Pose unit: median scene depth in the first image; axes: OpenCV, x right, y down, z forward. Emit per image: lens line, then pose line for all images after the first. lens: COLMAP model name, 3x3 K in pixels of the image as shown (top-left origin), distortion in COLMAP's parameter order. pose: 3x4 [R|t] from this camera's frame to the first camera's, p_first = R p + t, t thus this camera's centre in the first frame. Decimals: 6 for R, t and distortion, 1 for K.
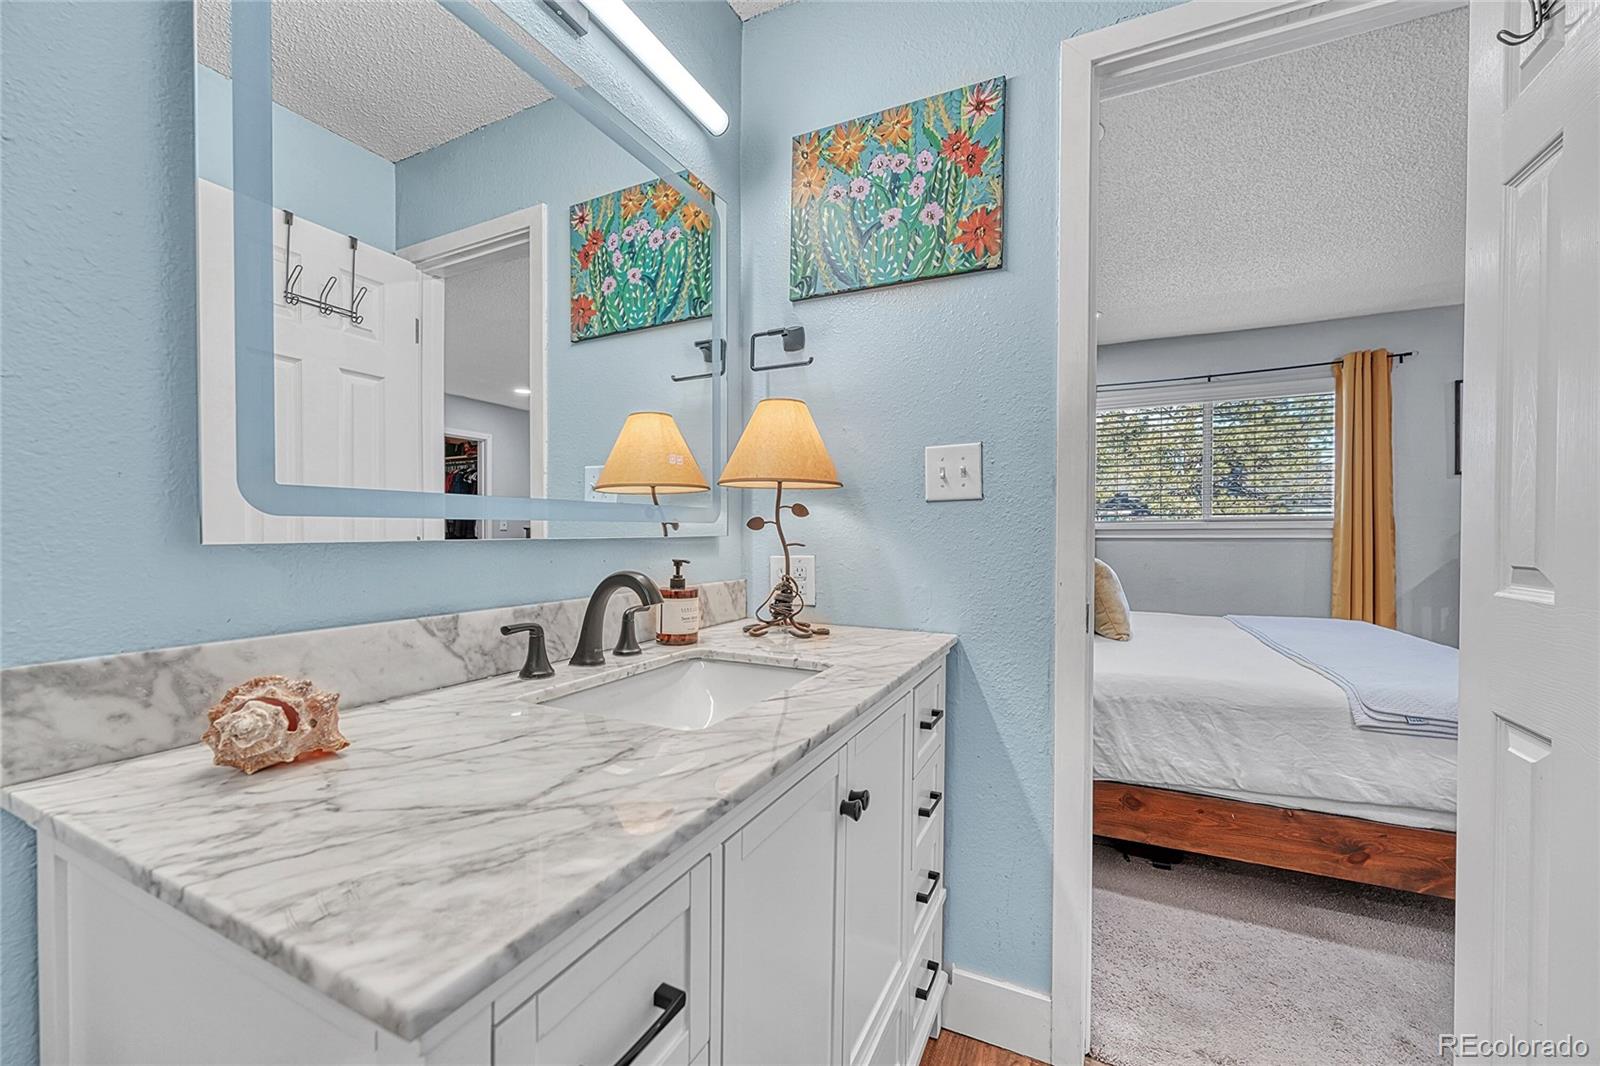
lens RADIAL K [[640.0, 0, 796.1], [0, 640.0, 537.0], [0, 0, 1]] dist [0.000183, 0.000655]
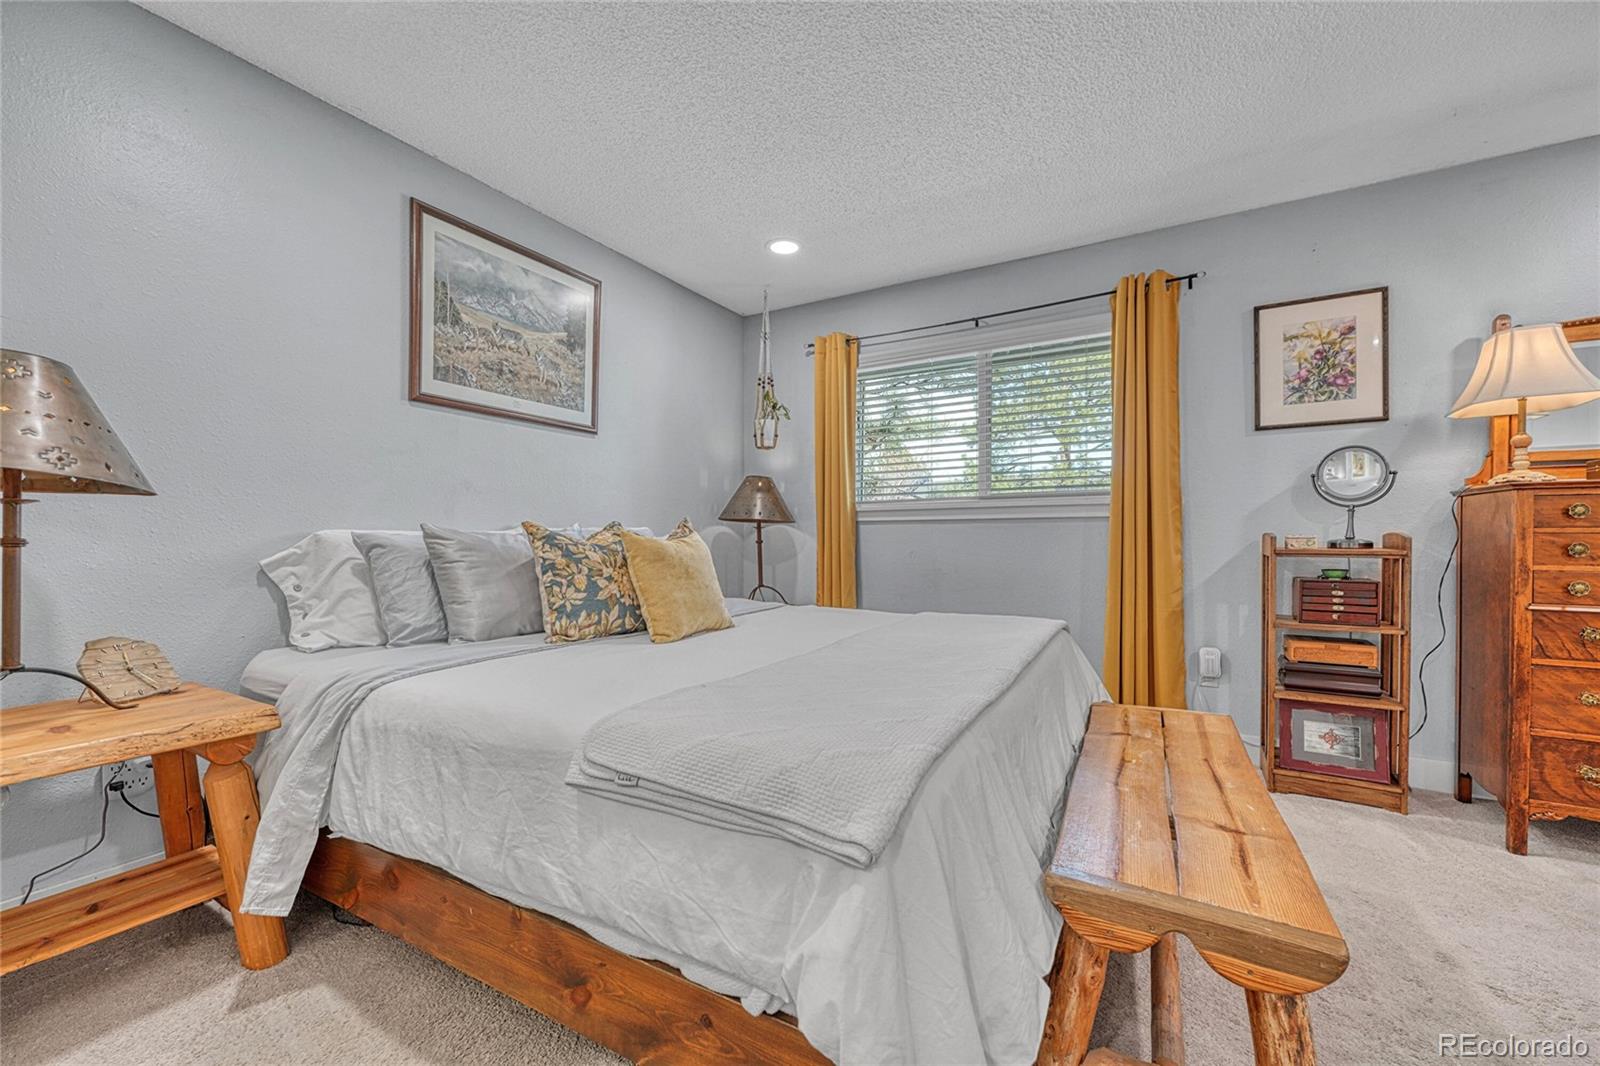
lens RADIAL K [[640.0, 0, 770.5], [0, 640.0, 538.5], [0, 0, 1]] dist [0.000183, 0.000655]
pose [[0.995622, -0.001023, -0.093462, 1.043593], [0.001311, 0.999995, 0.003024, 0.053732], [0.093458, -0.003133, 0.995618, 0.376582]]
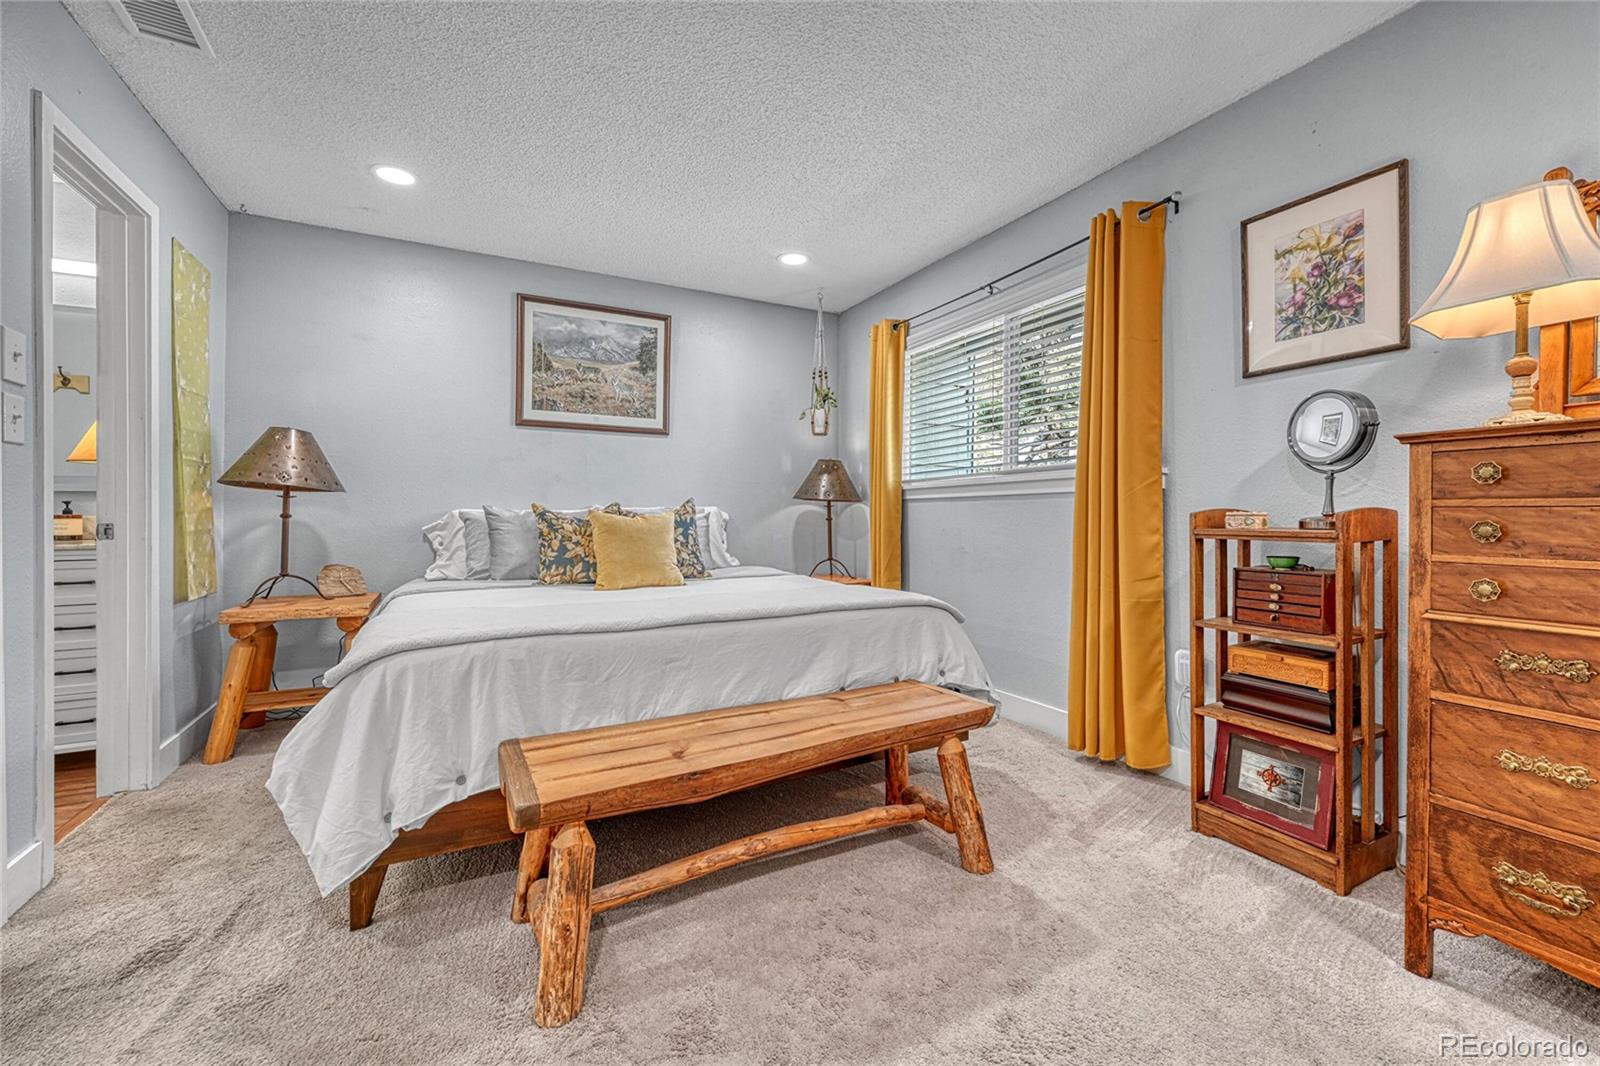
lens RADIAL K [[640.0, 0, 781.9], [0, 640.0, 511.9], [0, 0, 1]] dist [0.000183, 0.000655]
pose [[0.793161, -0.003825, -0.609001, 2.073534], [-0.000179, 0.999979, -0.006515, 0.060027], [0.609013, 0.005276, 0.793143, 0.527388]]
